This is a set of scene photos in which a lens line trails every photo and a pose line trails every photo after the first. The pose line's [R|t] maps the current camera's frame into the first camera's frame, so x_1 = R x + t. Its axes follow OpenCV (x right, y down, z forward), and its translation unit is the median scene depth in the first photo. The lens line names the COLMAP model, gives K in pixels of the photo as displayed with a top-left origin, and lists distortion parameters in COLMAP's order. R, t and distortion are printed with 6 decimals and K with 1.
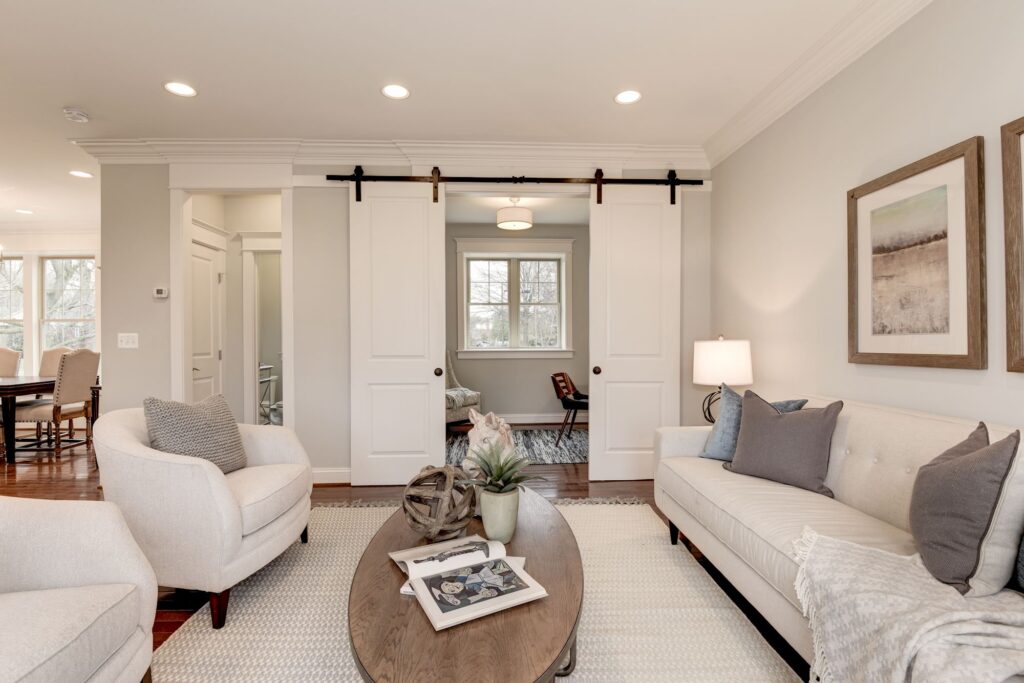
lens RADIAL K [[476.5, 0, 512.0], [0, 476.5, 341.5], [0, 0, 1]] dist [-0.001696, -0.000188]
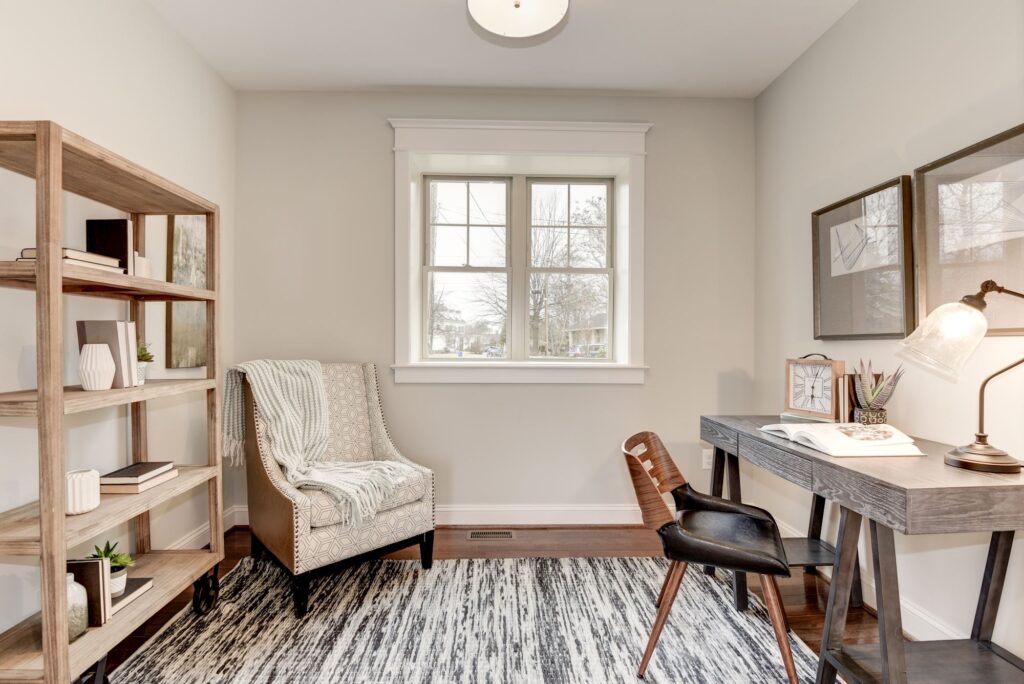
lens RADIAL K [[476.5, 0, 512.0], [0, 476.5, 342.0], [0, 0, 1]] dist [-0.001696, -0.000188]
pose [[0.999770, 0.008892, -0.019536, 0.007818], [-0.009102, 0.999902, -0.010681, 0.000596], [0.019439, 0.010856, 0.999752, 0.515450]]
